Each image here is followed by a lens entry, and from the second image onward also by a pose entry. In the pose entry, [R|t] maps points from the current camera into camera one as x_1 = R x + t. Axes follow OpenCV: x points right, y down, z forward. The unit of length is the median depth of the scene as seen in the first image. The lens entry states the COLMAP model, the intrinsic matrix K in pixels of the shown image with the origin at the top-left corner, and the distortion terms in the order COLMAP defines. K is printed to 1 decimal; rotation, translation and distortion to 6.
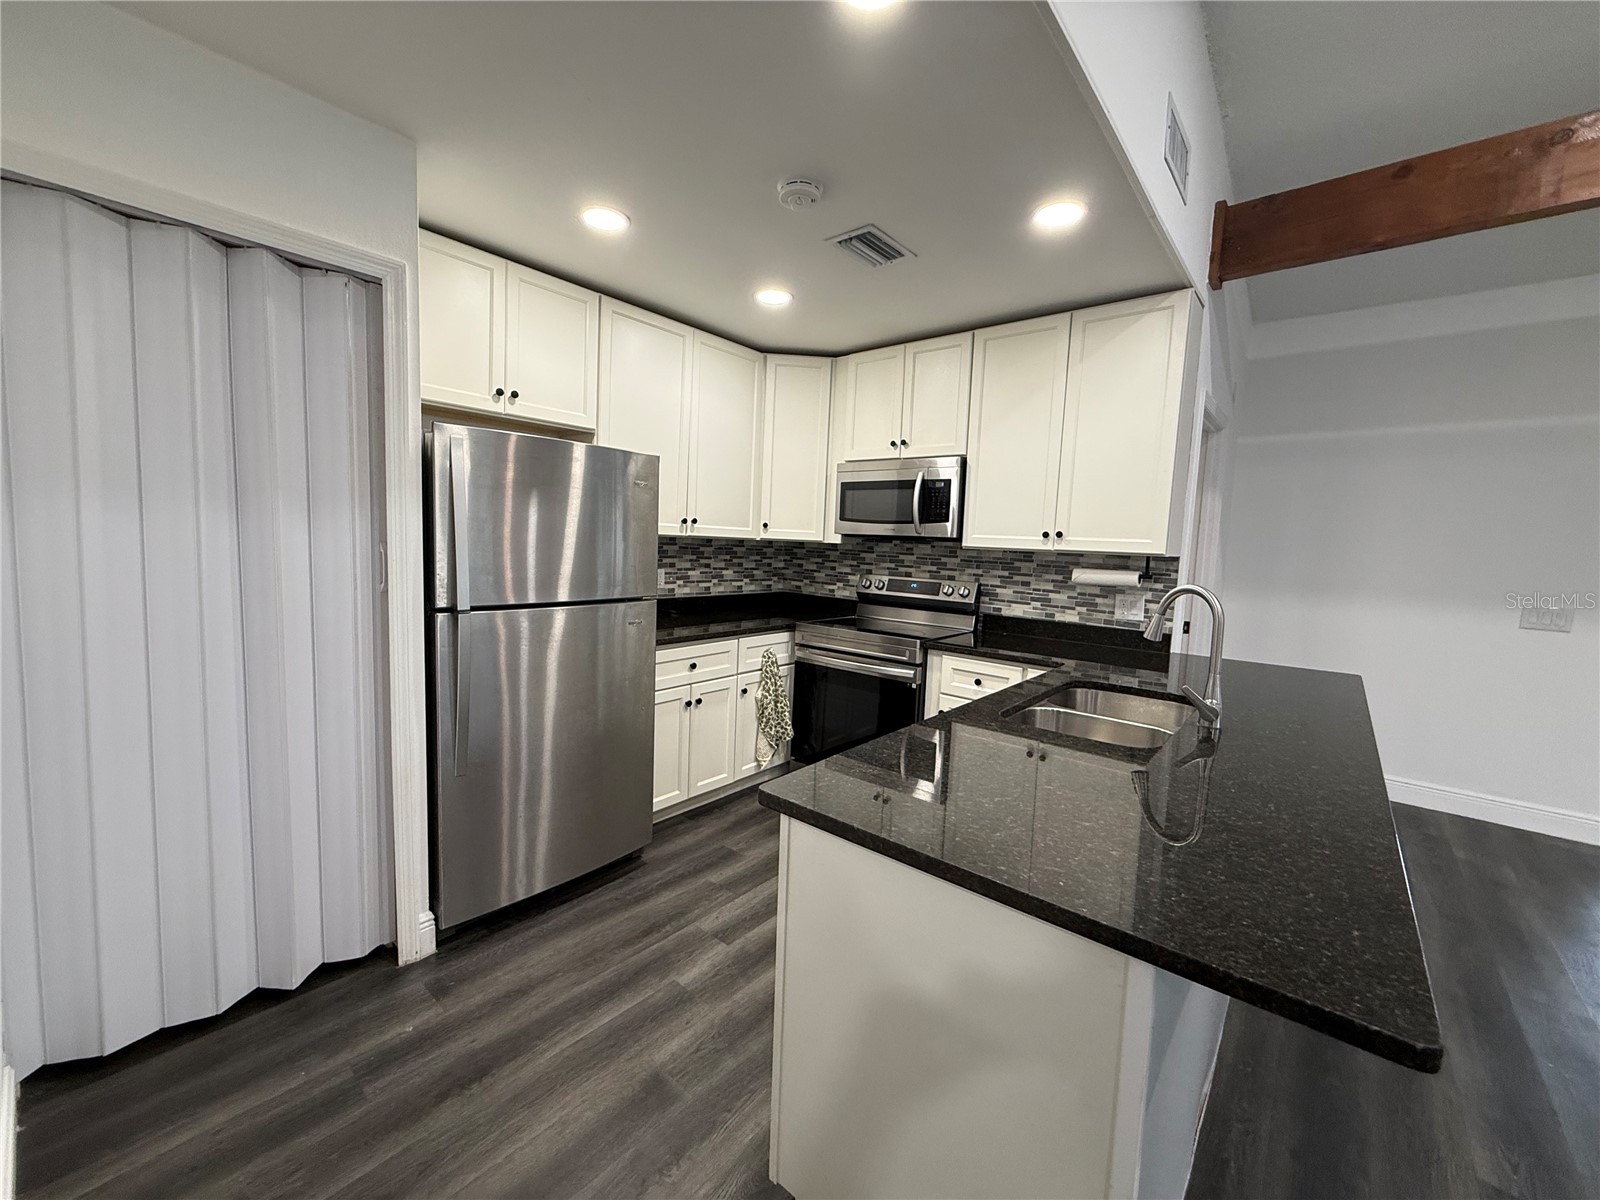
lens RADIAL K [[637.1, 0, 799.6], [0, 637.1, 597.3], [0, 0, 1]] dist [0.001915, 0.000123]
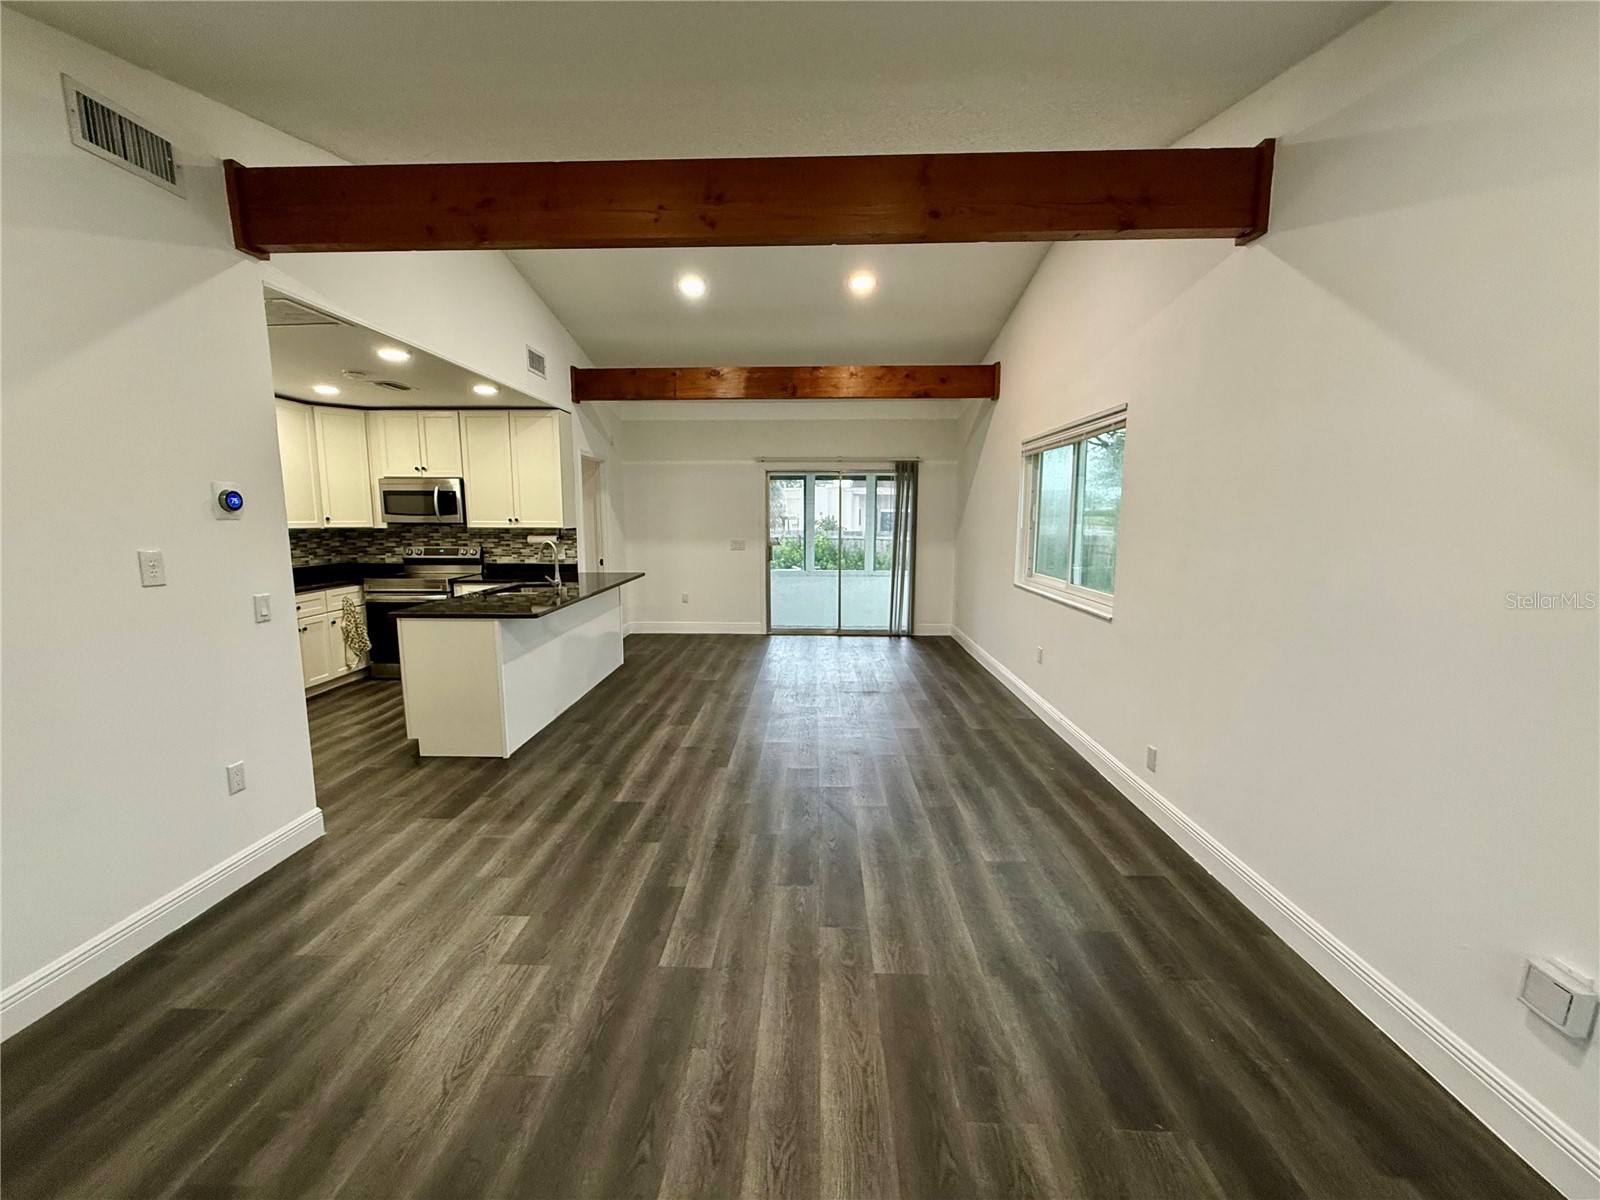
lens RADIAL K [[637.1, 0, 792.6], [0, 637.1, 599.0], [0, 0, 1]] dist [0.001915, 0.000123]
pose [[0.784311, -0.119871, 0.608677, -0.147028], [0.084611, 0.992655, 0.086465, 0.043964], [-0.614571, -0.016315, 0.788693, -0.987984]]
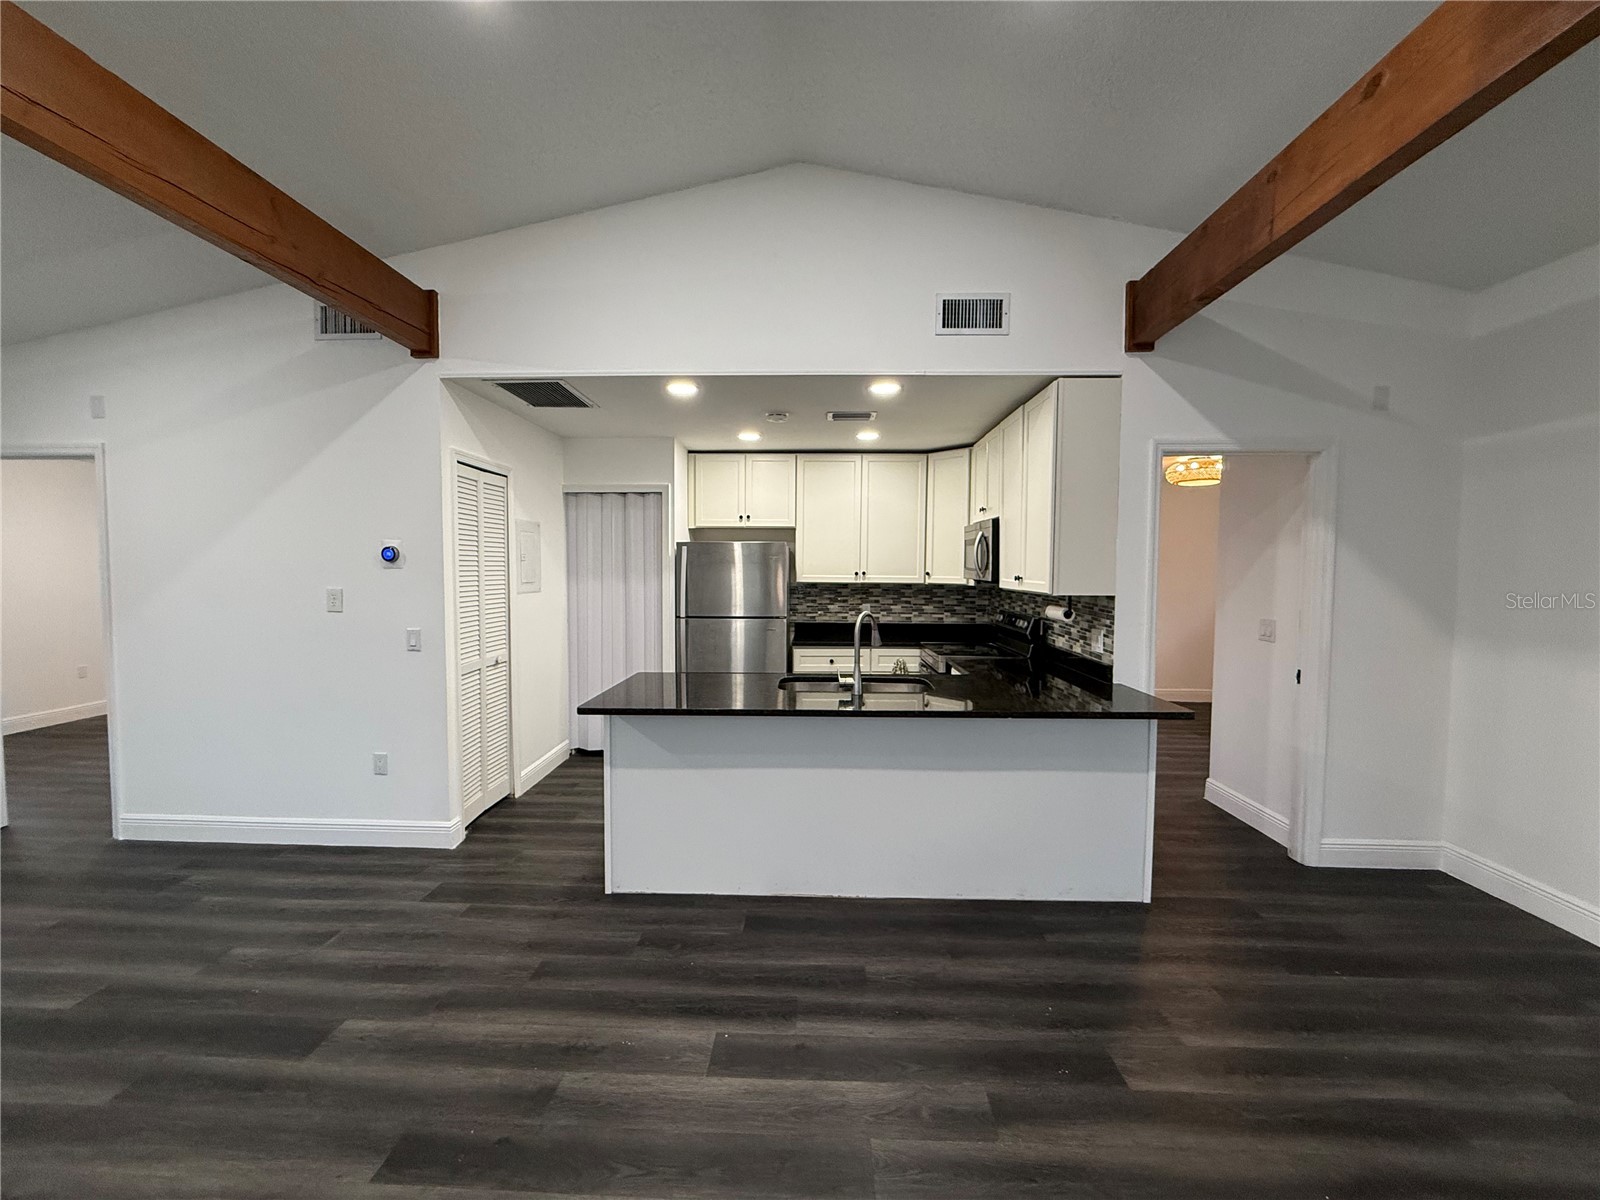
lens RADIAL K [[637.1, 0, 793.5], [0, 637.1, 600.8], [0, 0, 1]] dist [0.001915, 0.000123]
pose [[0.614607, 0.006118, -0.788809, 0.959790], [-0.052796, 0.998047, -0.033395, 0.010237], [0.787064, 0.062171, 0.613730, -0.099021]]
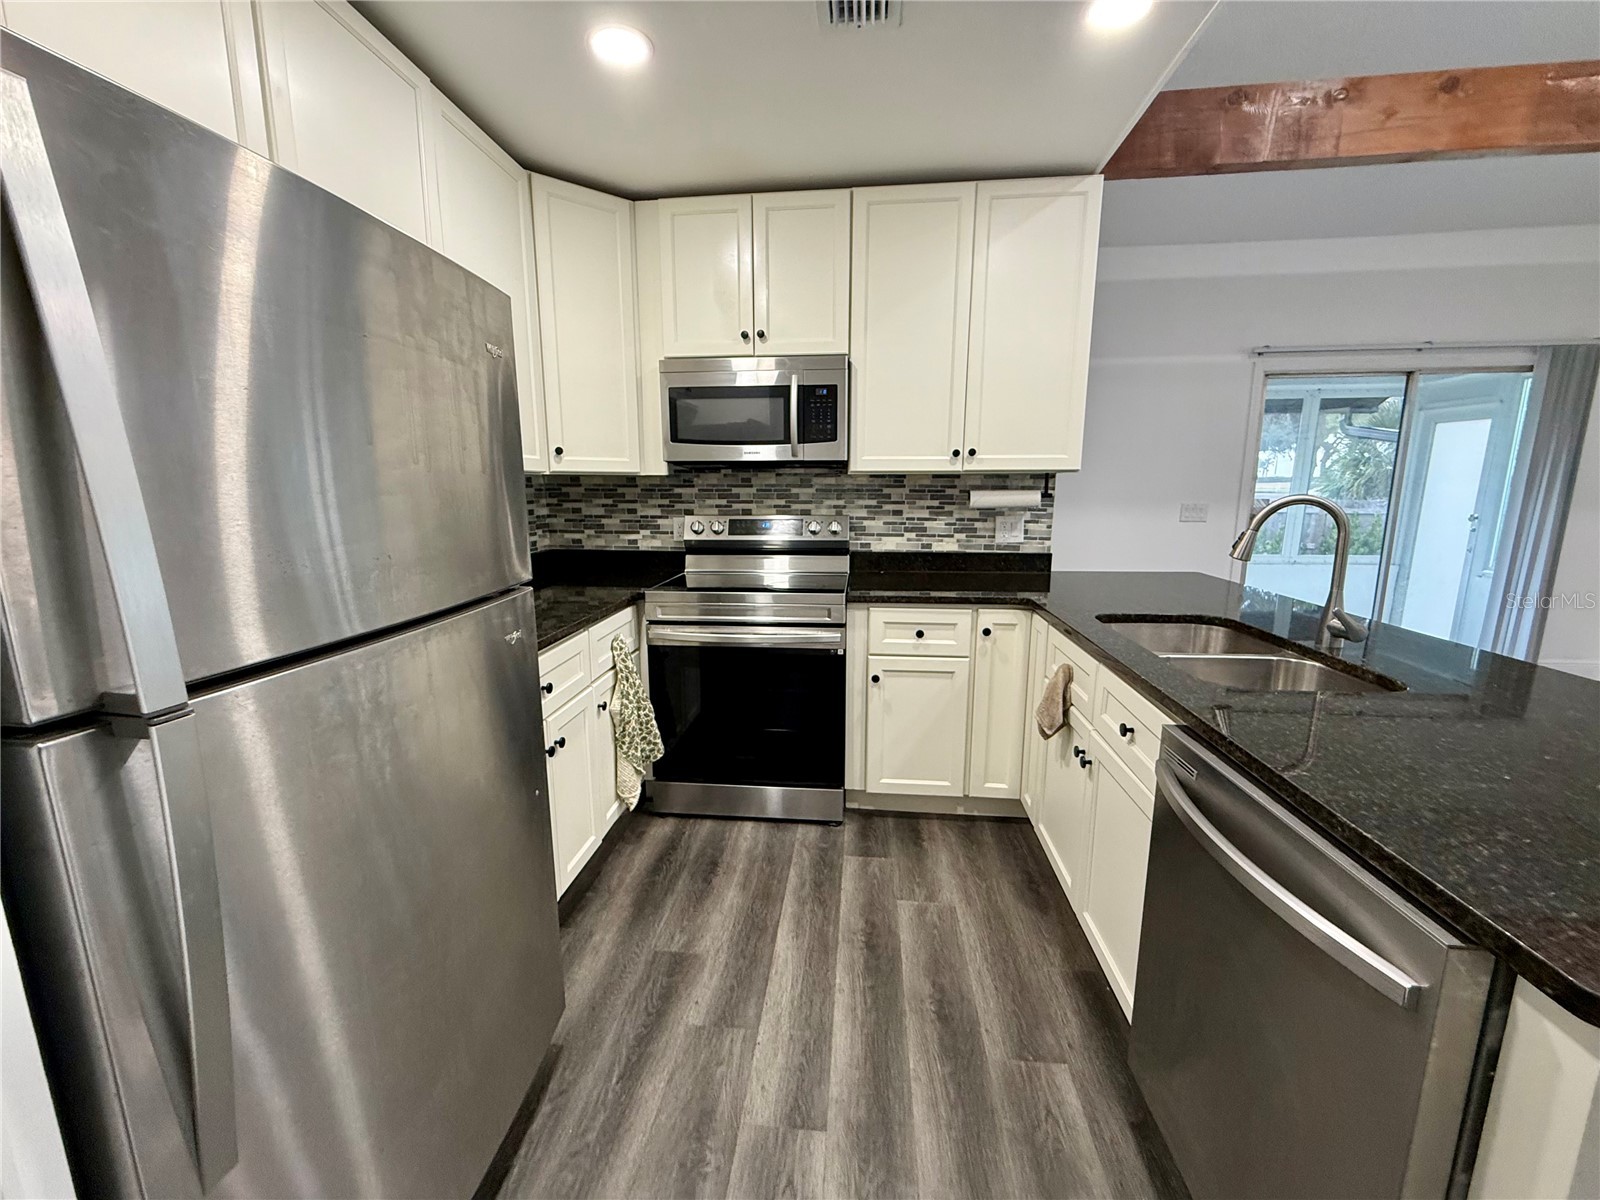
lens RADIAL K [[637.1, 0, 793.9], [0, 637.1, 596.7], [0, 0, 1]] dist [0.001915, 0.000123]
pose [[0.828301, -0.139733, 0.542579, -0.254053], [0.086327, 0.988666, 0.122829, -0.026839], [-0.553592, -0.054900, 0.830976, 0.340446]]
